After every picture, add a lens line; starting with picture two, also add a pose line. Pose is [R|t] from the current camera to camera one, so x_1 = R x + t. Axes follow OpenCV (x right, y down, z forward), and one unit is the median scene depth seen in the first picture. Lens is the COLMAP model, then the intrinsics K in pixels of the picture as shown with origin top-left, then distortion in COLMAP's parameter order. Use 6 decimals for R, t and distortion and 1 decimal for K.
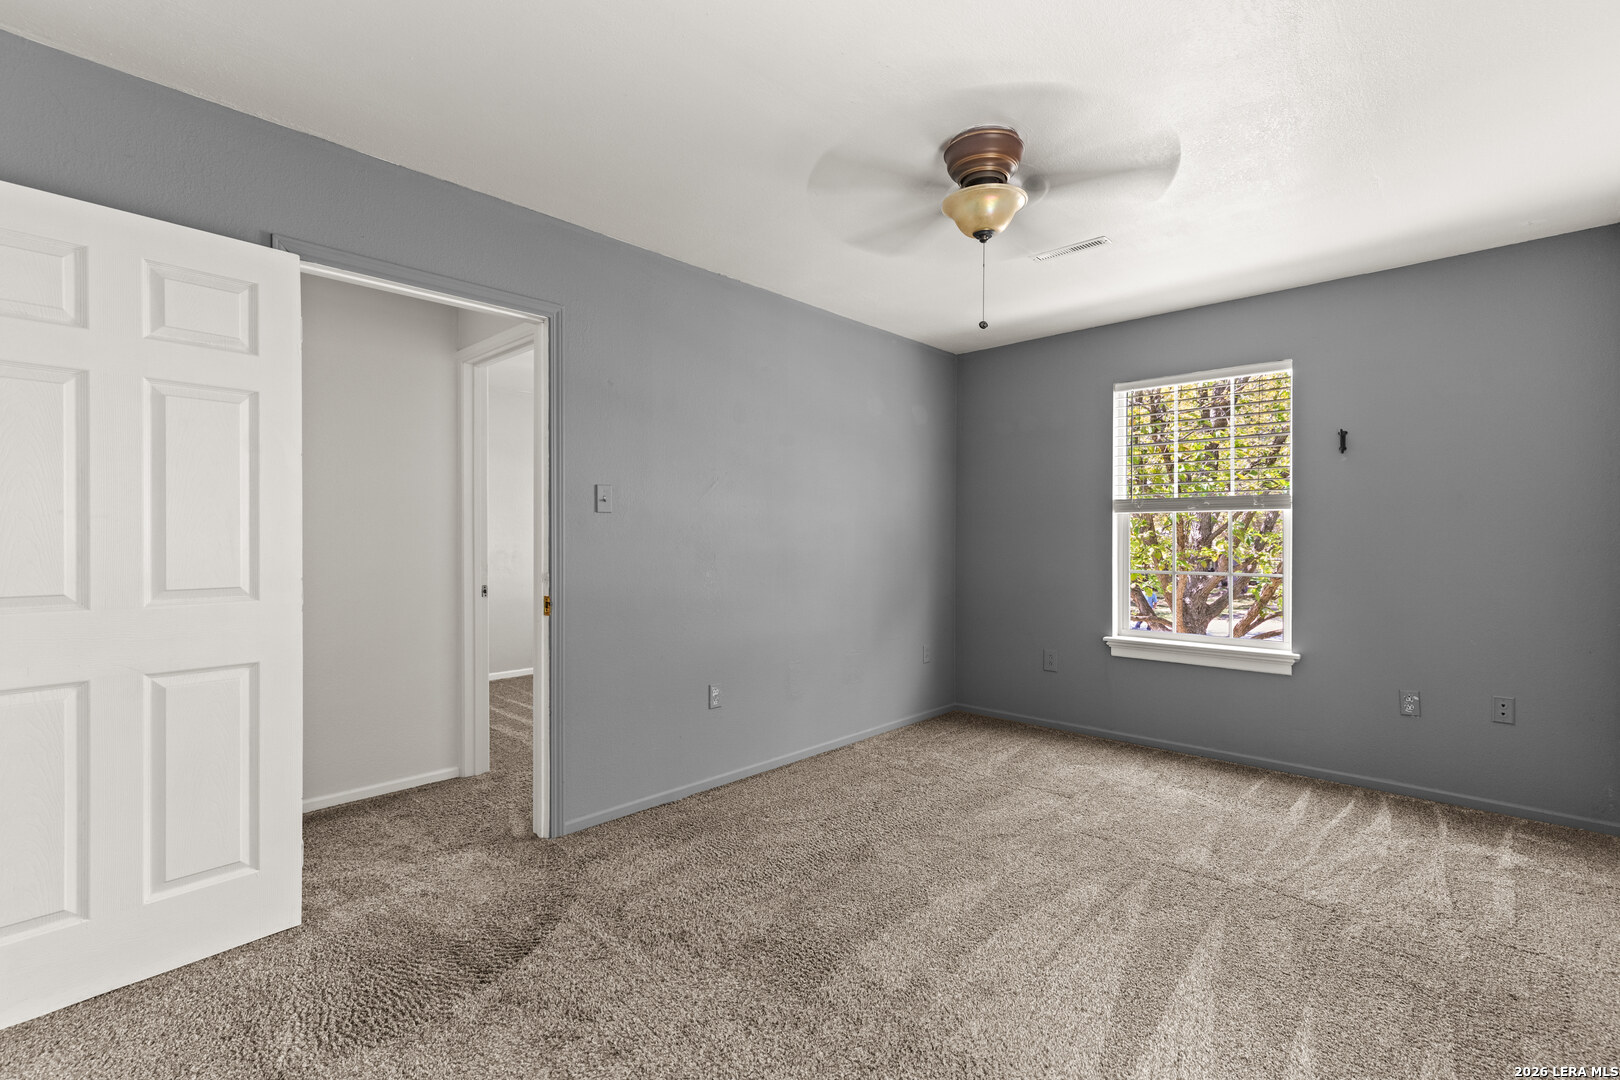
lens RADIAL K [[734.3, 0, 808.6], [0, 734.3, 547.1], [0, 0, 1]] dist [0.008438, -0.001374]
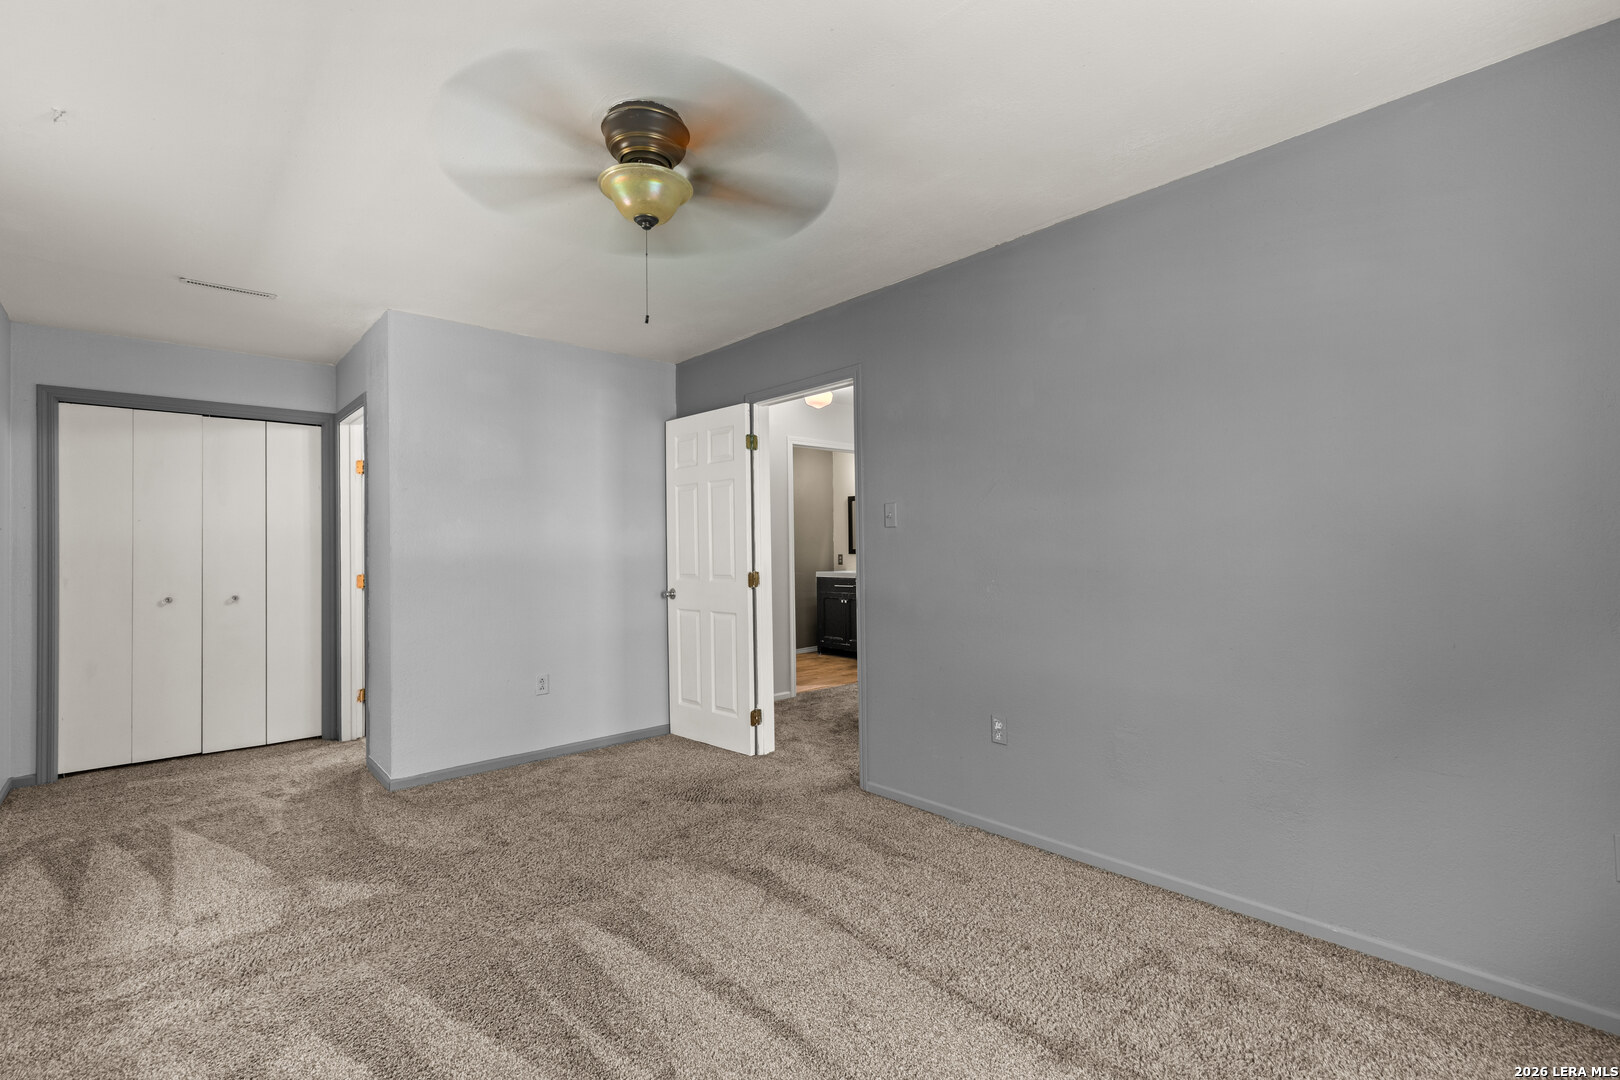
lens RADIAL K [[734.3, 0, 807.2], [0, 734.3, 534.9], [0, 0, 1]] dist [0.008438, -0.001374]
pose [[-0.083862, -0.008760, -0.996439, 1.028085], [0.010250, 0.999901, -0.009653, -0.030372], [0.996425, -0.011023, -0.083764, 1.142223]]
